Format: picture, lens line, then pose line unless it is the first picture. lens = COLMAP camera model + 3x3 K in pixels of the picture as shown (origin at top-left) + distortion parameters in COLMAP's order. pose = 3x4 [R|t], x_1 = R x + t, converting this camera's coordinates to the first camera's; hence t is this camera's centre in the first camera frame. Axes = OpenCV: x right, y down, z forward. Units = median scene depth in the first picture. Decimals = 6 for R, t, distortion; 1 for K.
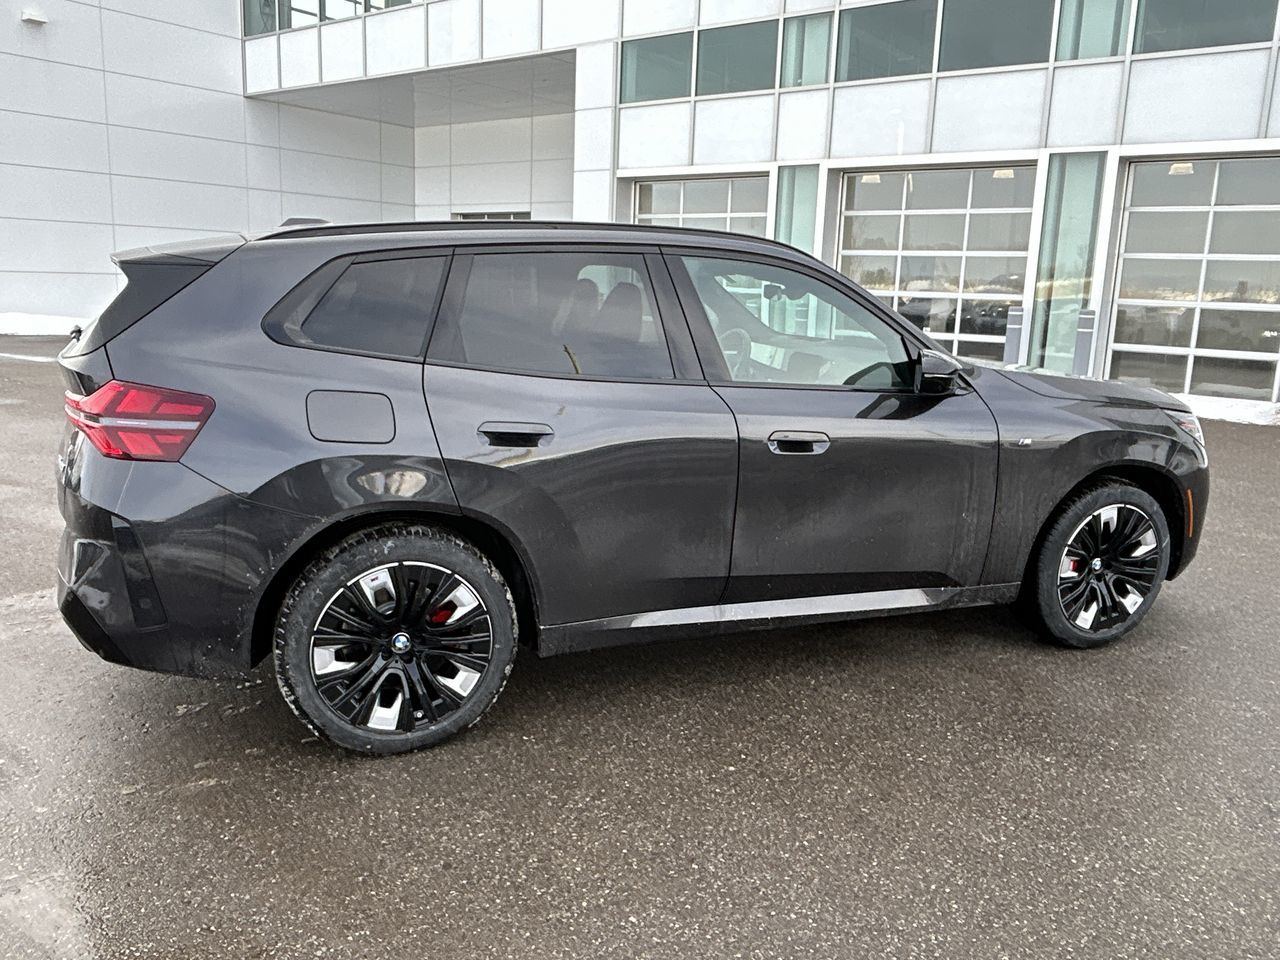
lens RADIAL K [[1007.3, 0, 642.6], [0, 1007.3, 469.5], [0, 0, 1]] dist [0.015573, -0.033373]
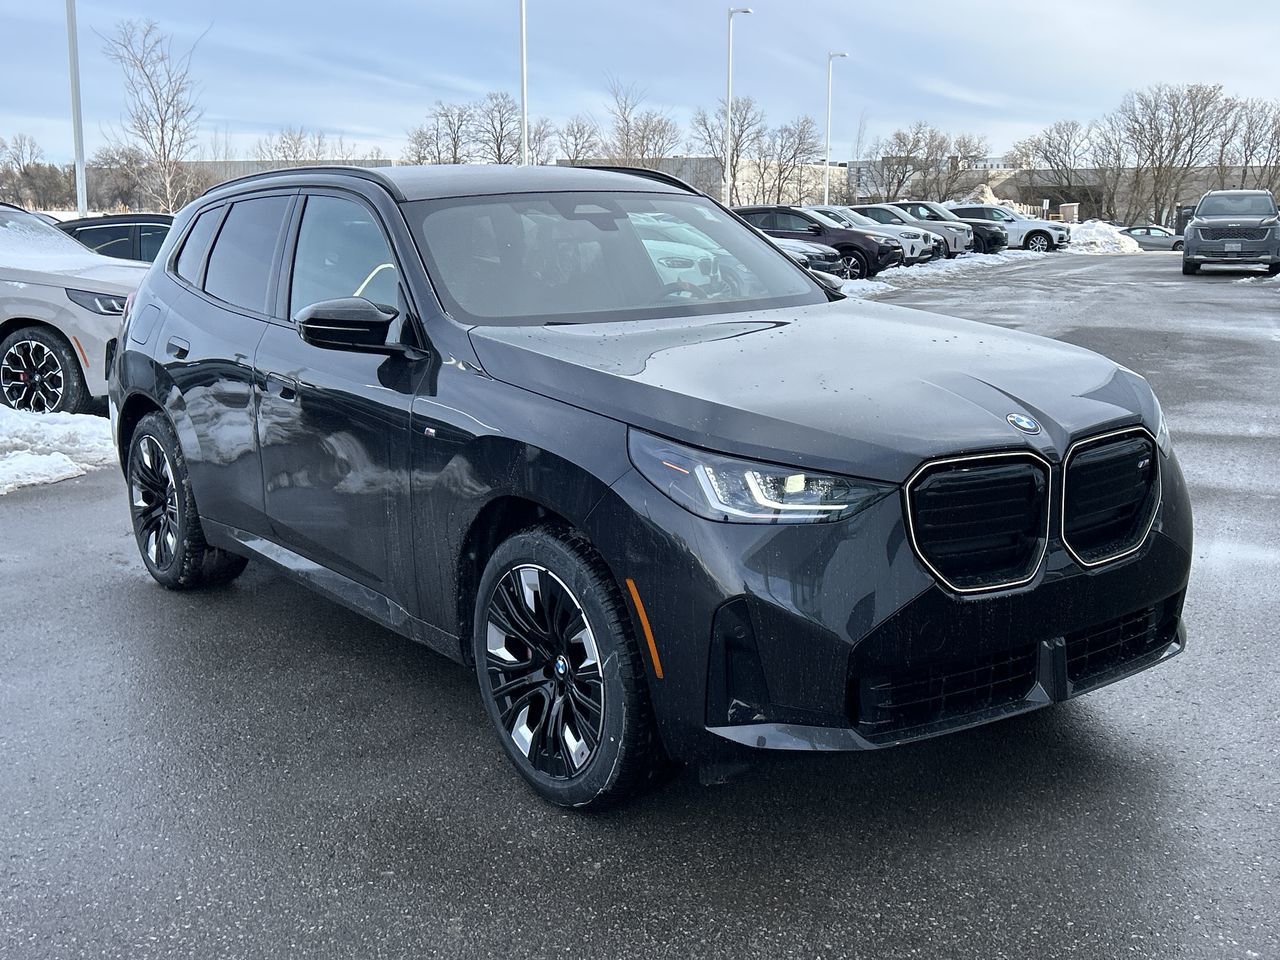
lens RADIAL K [[1490.6, 0, 636.6], [0, 1490.6, 457.4], [0, 0, 1]] dist [0.049786, 0.000000]
pose [[0.239249, 0.126790, -0.962644, 1.328858], [-0.168105, 0.981874, 0.087543, -0.117379], [0.956295, 0.140881, 0.256227, 0.803369]]
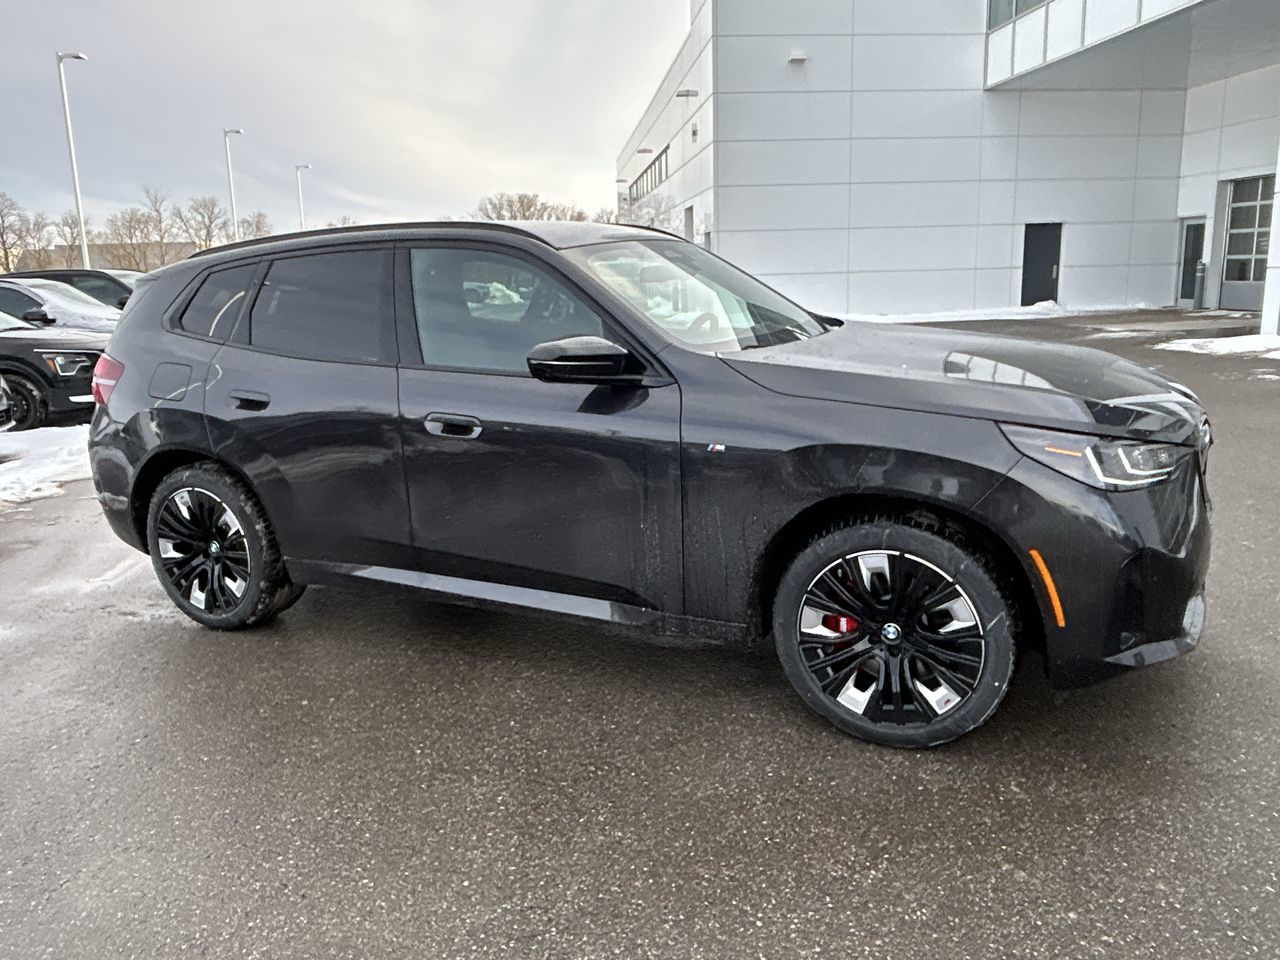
lens RADIAL K [[1007.3, 0, 636.8], [0, 1007.3, 467.3], [0, 0, 1]] dist [0.015573, -0.033373]
pose [[0.659965, 0.095341, -0.745222, 0.866656], [-0.089923, 0.994809, 0.047636, -0.041432], [0.745895, 0.035574, 0.665112, 0.384443]]
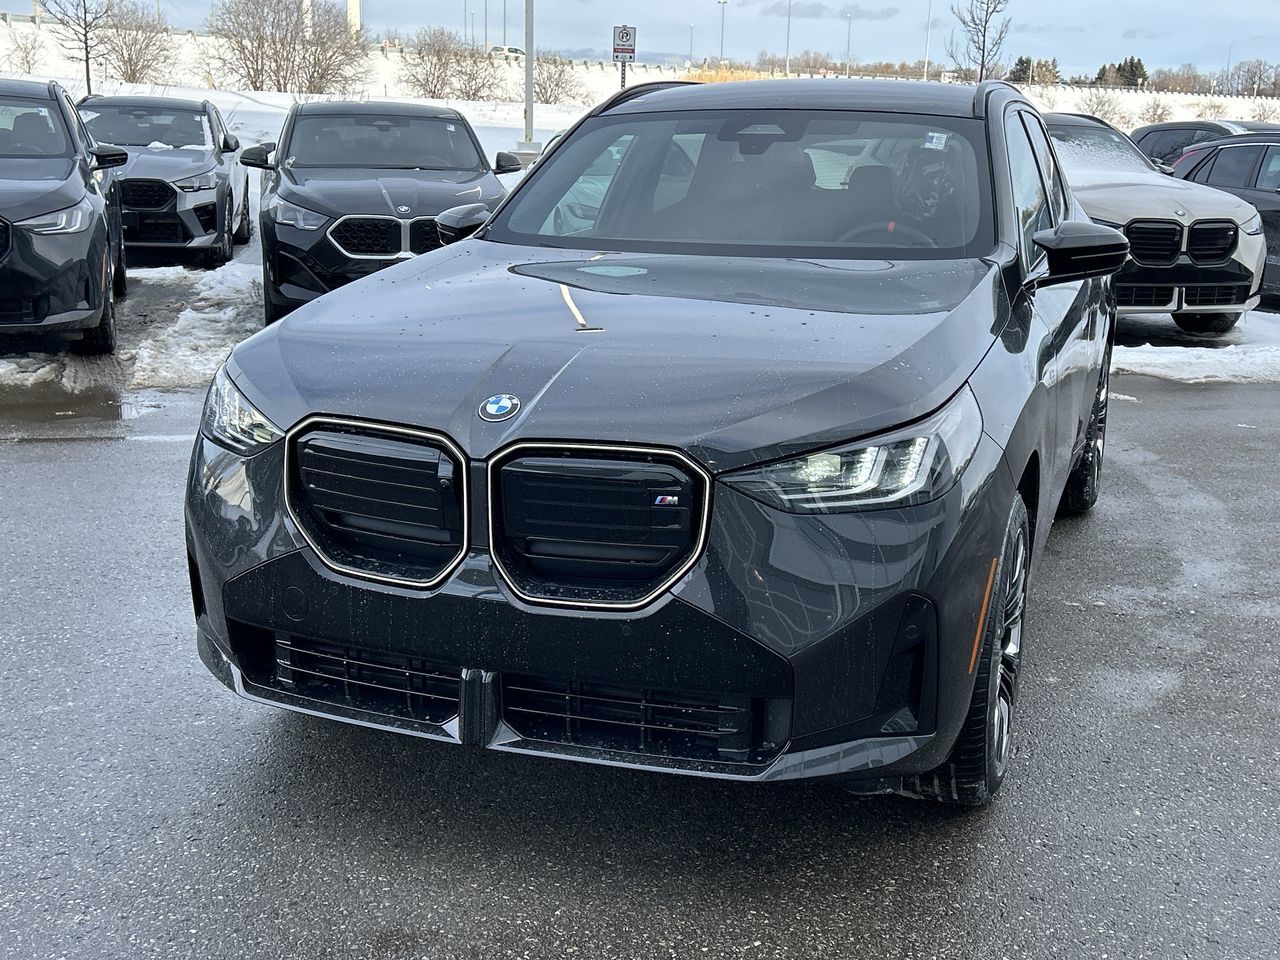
lens RADIAL K [[1490.6, 0, 630.8], [0, 1490.6, 485.8], [0, 0, 1]] dist [0.049786, 0.000000]
pose [[-0.672182, 0.133695, -0.728215, 1.022644], [-0.183887, 0.922596, 0.339120, -0.313621], [0.717187, 0.361860, -0.595567, 1.711892]]
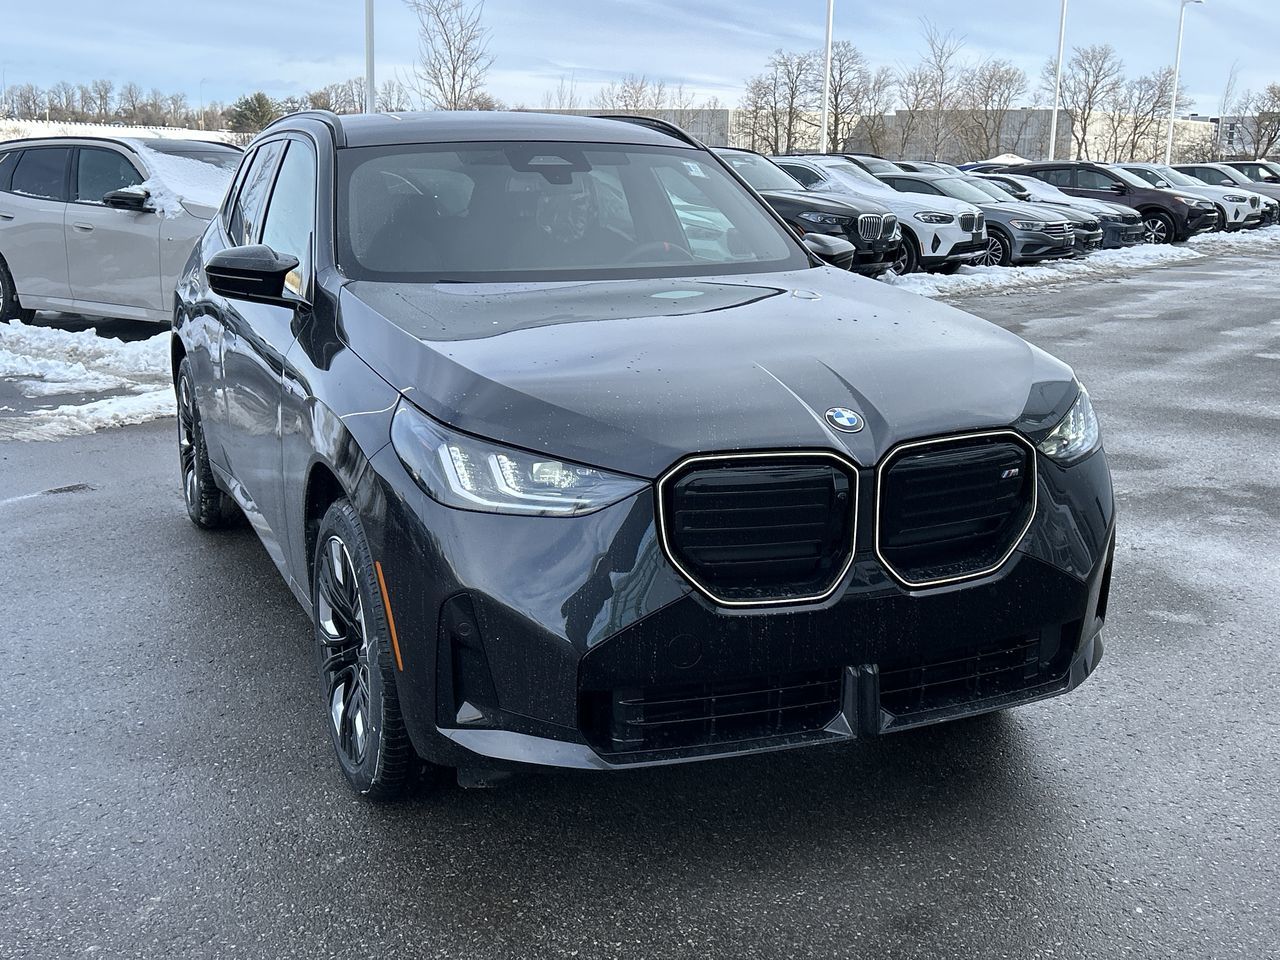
lens RADIAL K [[1490.6, 0, 644.4], [0, 1490.6, 474.2], [0, 0, 1]] dist [0.049786, 0.000000]
pose [[0.023055, 0.176082, -0.984105, 1.295528], [-0.202340, 0.964817, 0.167890, -0.178024], [0.979044, 0.195253, 0.057873, 1.097979]]
